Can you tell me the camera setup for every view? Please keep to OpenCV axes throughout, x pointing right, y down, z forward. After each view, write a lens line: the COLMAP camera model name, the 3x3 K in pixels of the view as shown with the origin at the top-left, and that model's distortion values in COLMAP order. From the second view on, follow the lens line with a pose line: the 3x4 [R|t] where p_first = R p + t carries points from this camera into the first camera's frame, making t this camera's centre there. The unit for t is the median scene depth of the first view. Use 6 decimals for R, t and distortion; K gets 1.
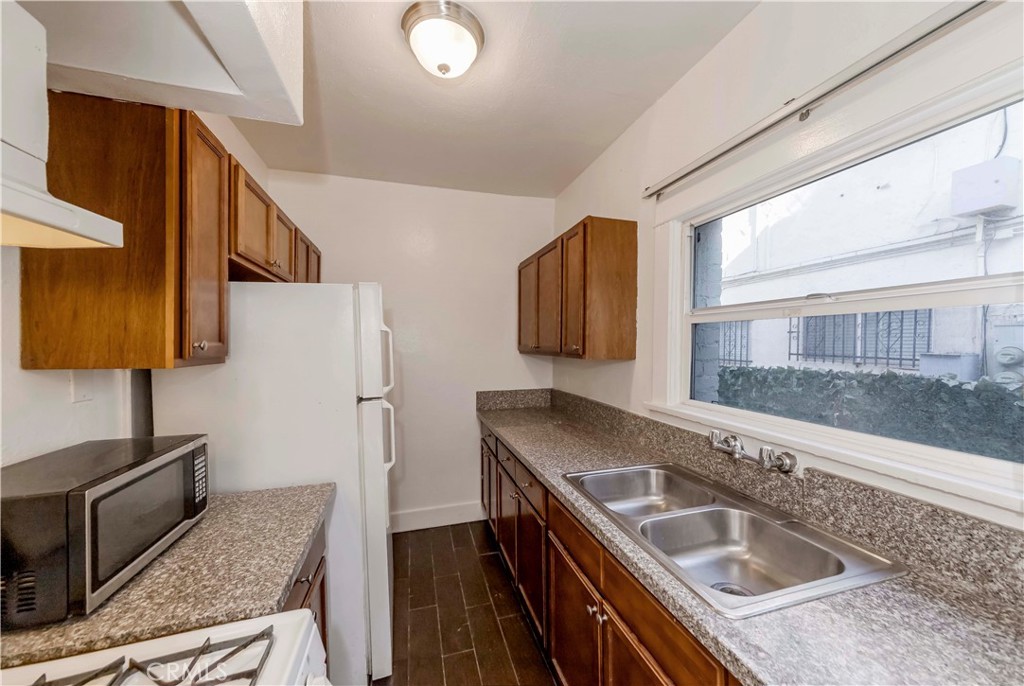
lens RADIAL K [[367.3, 0, 516.9], [0, 367.3, 353.5], [0, 0, 1]] dist [-0.008937, 0.005875]
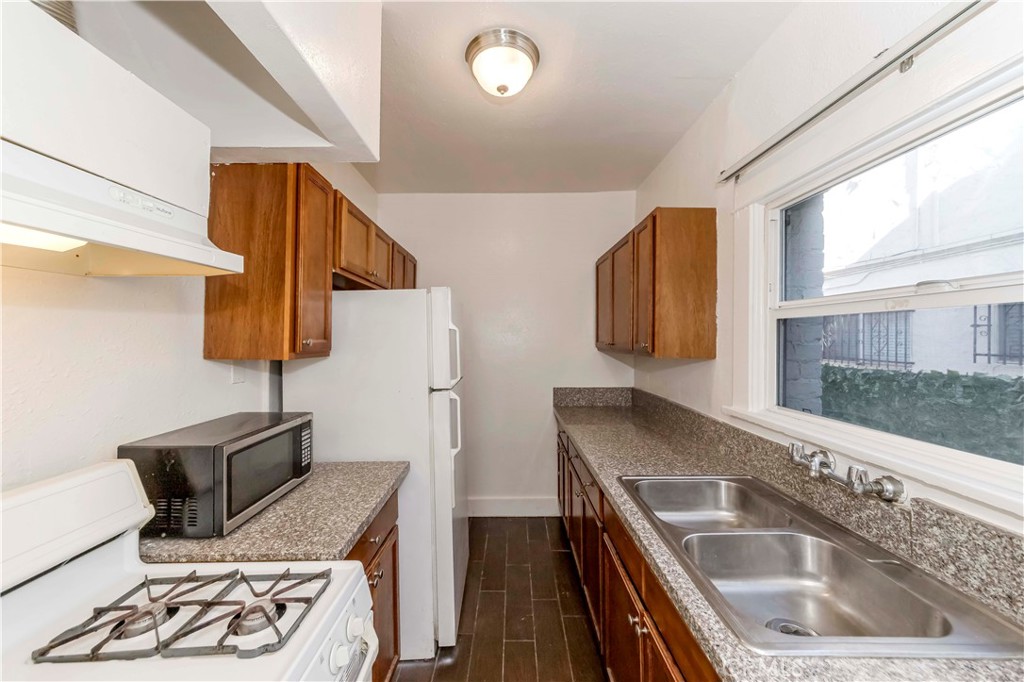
lens RADIAL K [[367.5, 0, 512.0], [0, 367.5, 341.0], [0, 0, 1]] dist [-0.009450, 0.005743]
pose [[0.959331, 0.002145, -0.282277, 0.131656], [-0.008827, 0.999710, -0.022403, -0.003366], [0.282147, 0.023983, 0.959071, -0.018222]]
